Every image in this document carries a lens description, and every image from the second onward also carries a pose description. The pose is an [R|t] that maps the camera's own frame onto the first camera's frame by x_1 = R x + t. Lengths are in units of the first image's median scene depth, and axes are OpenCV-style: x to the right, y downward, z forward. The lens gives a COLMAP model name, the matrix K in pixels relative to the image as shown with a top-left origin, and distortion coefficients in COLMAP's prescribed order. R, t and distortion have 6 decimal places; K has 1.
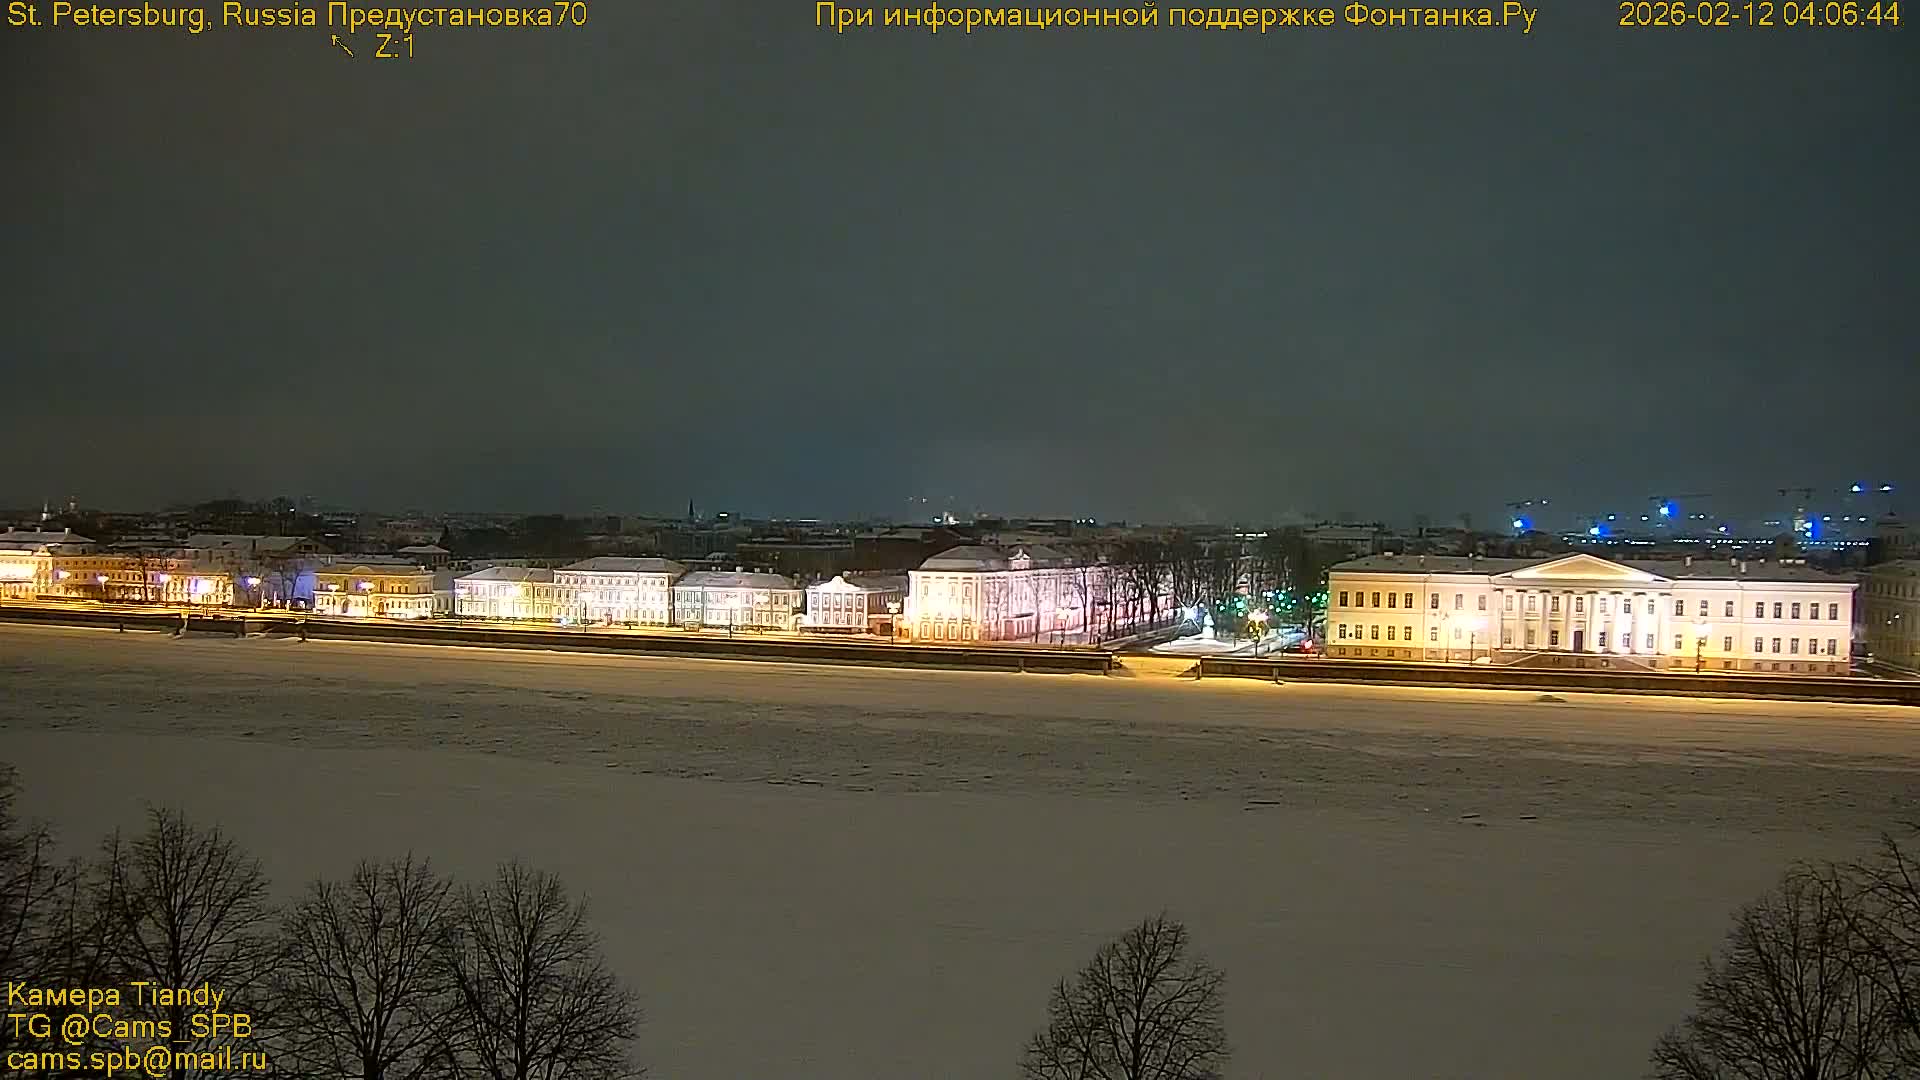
lens RADIAL K [[1487.5, 0, 964.6], [0, 1487.5, 544.6], [0, 0, 1]] dist [-0.096421, 0.053605]
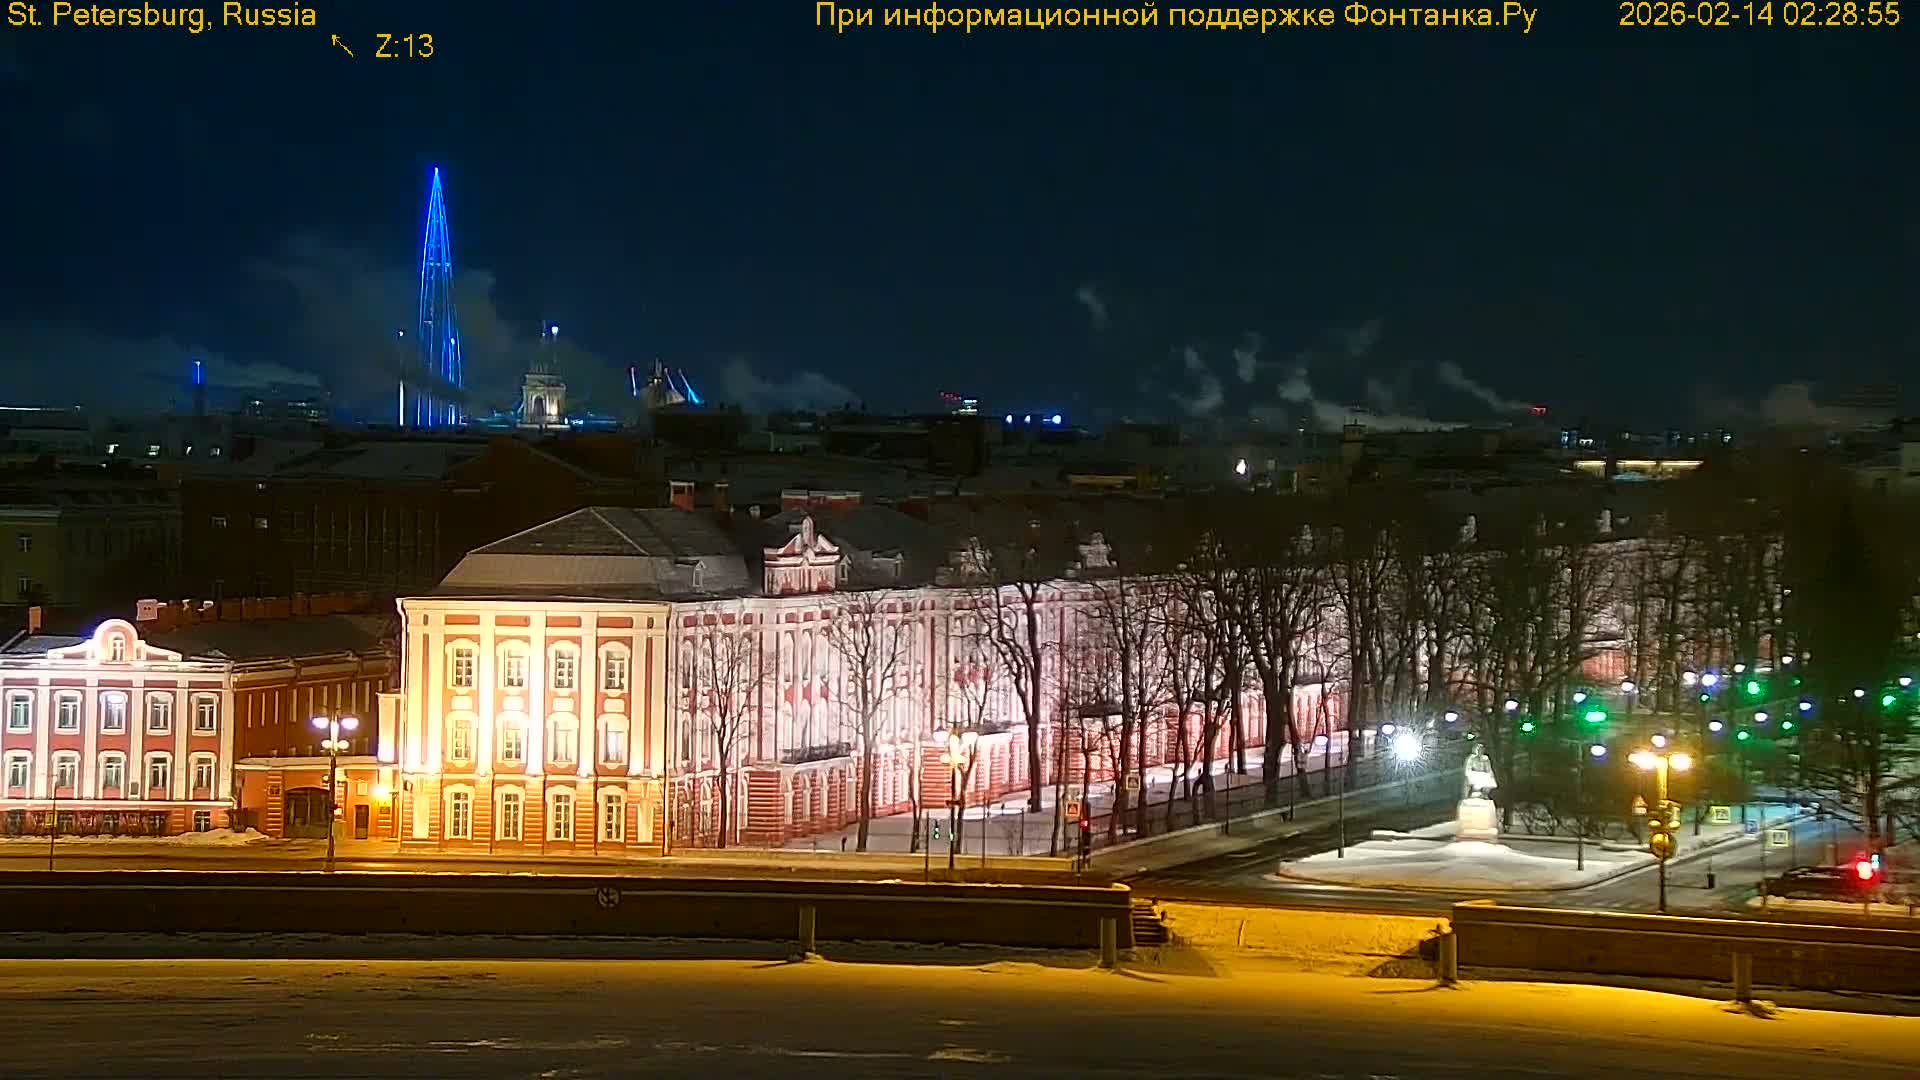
lens RADIAL K [[1487.5, 0, 958.7], [0, 1487.5, 537.5], [0, 0, 1]] dist [-0.096421, 0.053605]
pose [[0.996267, -0.000145, 0.086322, 0.042655], [0.000860, 0.999966, -0.008241, 0.009096], [-0.086318, 0.008284, 0.996233, 0.724519]]
